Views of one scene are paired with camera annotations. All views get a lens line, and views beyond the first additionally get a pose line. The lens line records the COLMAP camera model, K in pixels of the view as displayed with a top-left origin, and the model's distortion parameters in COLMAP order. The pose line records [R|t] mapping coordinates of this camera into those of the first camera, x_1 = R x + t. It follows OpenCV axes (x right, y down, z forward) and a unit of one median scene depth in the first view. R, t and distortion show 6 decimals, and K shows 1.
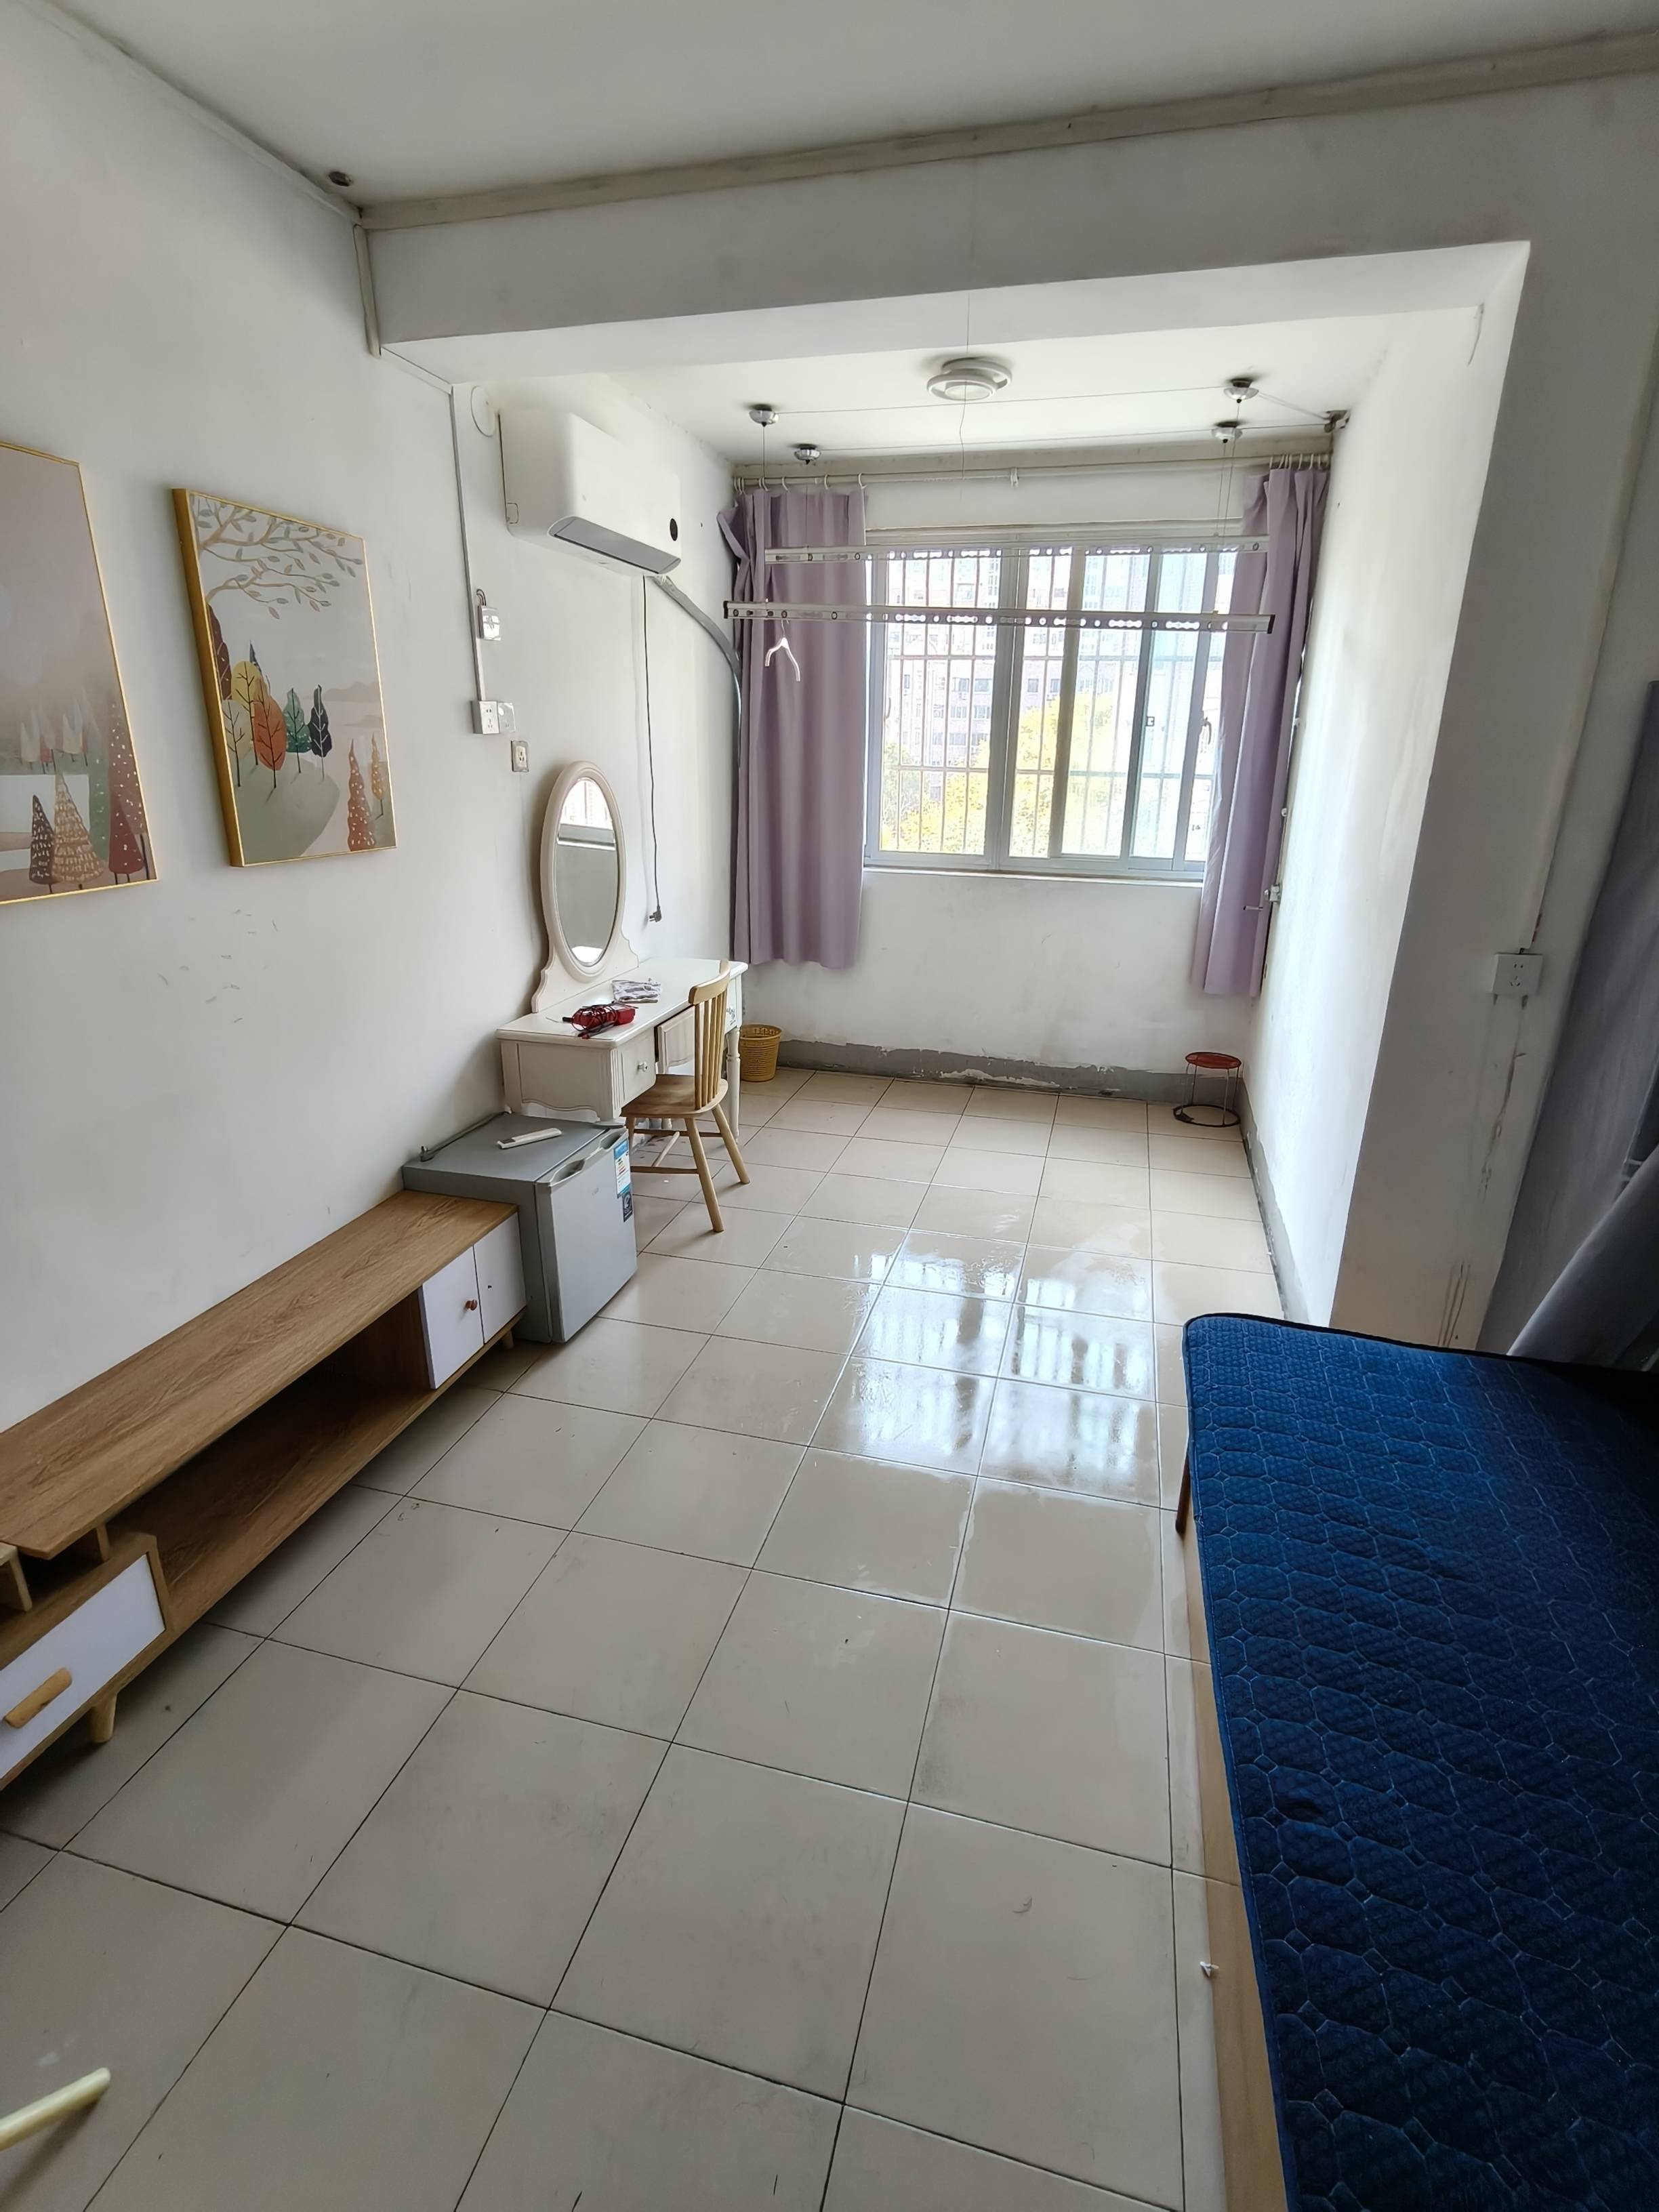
lens RADIAL K [[1068.7, 0, 829.5], [0, 1068.7, 1106.0], [0, 0, 1]] dist [-0.000245, -0.000233]
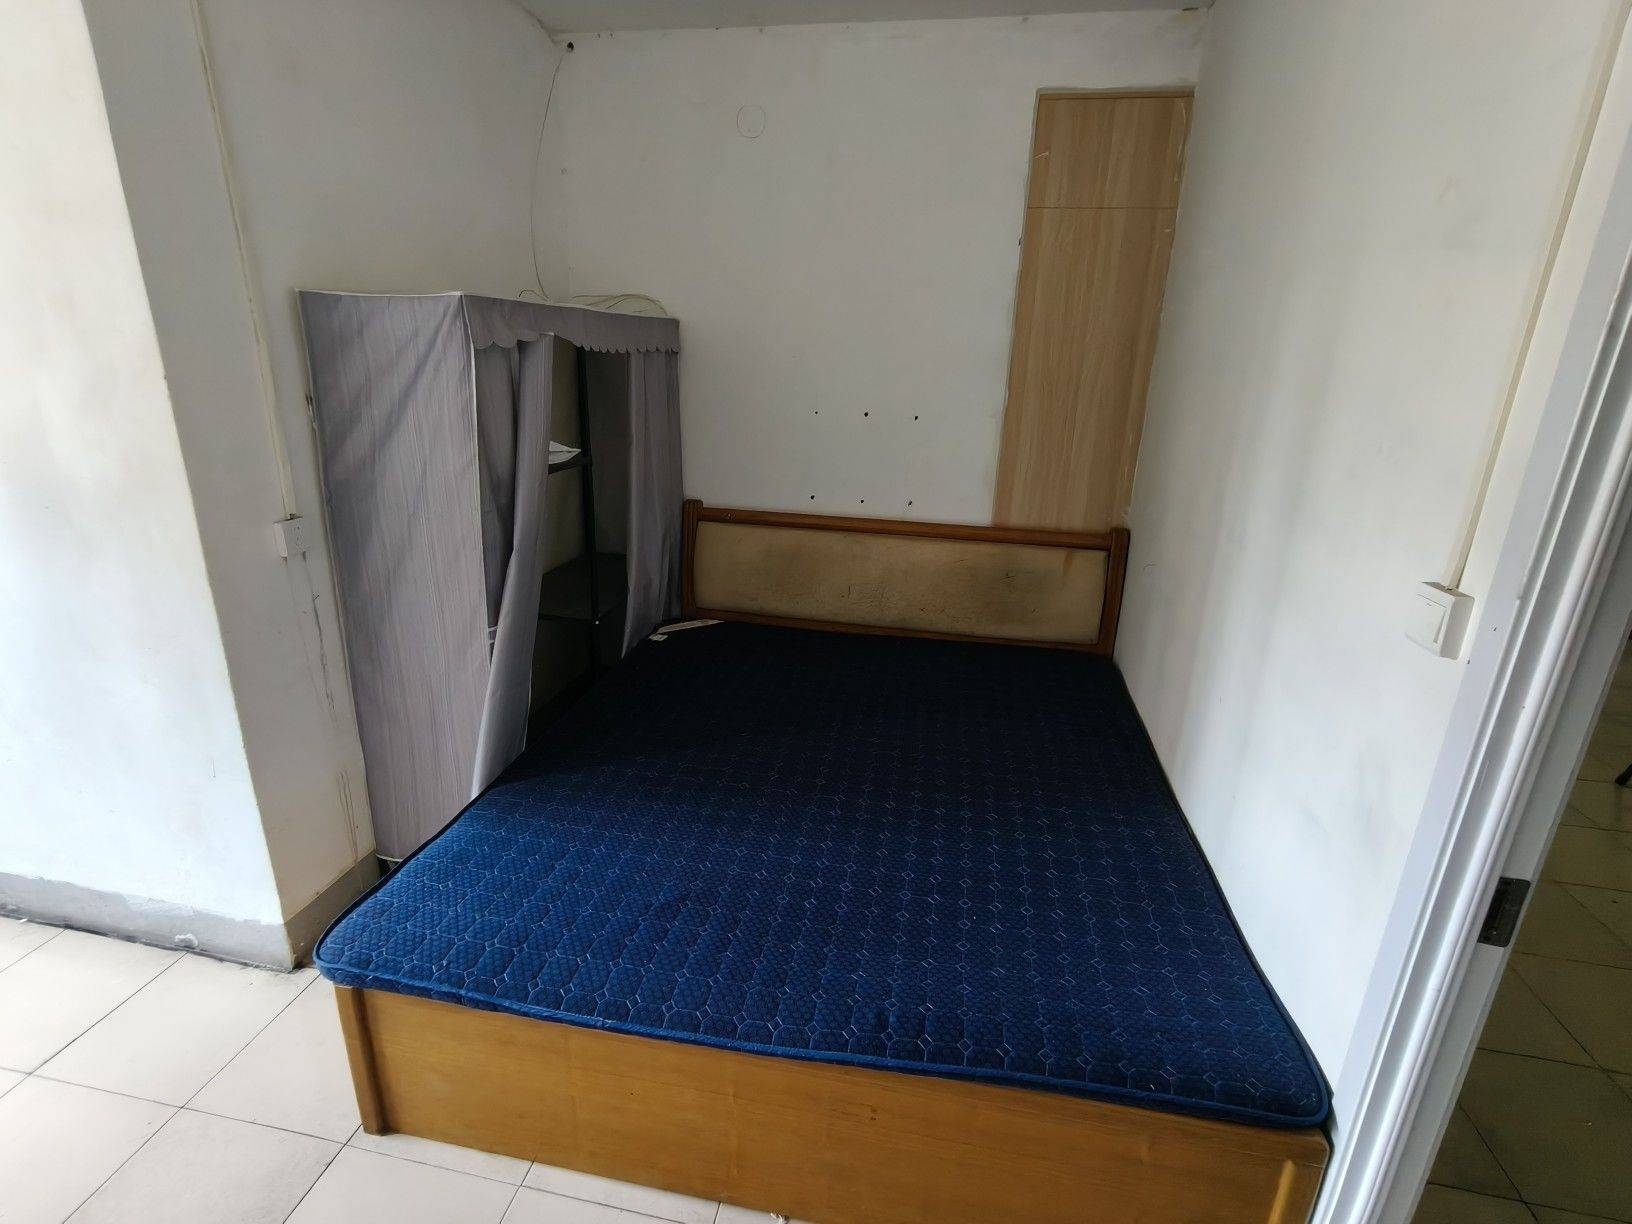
lens RADIAL K [[788.5, 0, 816.0], [0, 788.5, 612.0], [0, 0, 1]] dist [-0.000245, -0.000233]
pose [[-0.075491, -0.332789, 0.939975, -0.237967], [0.296951, 0.892391, 0.339791, -0.168312], [-0.951904, 0.304778, 0.031455, 0.439937]]
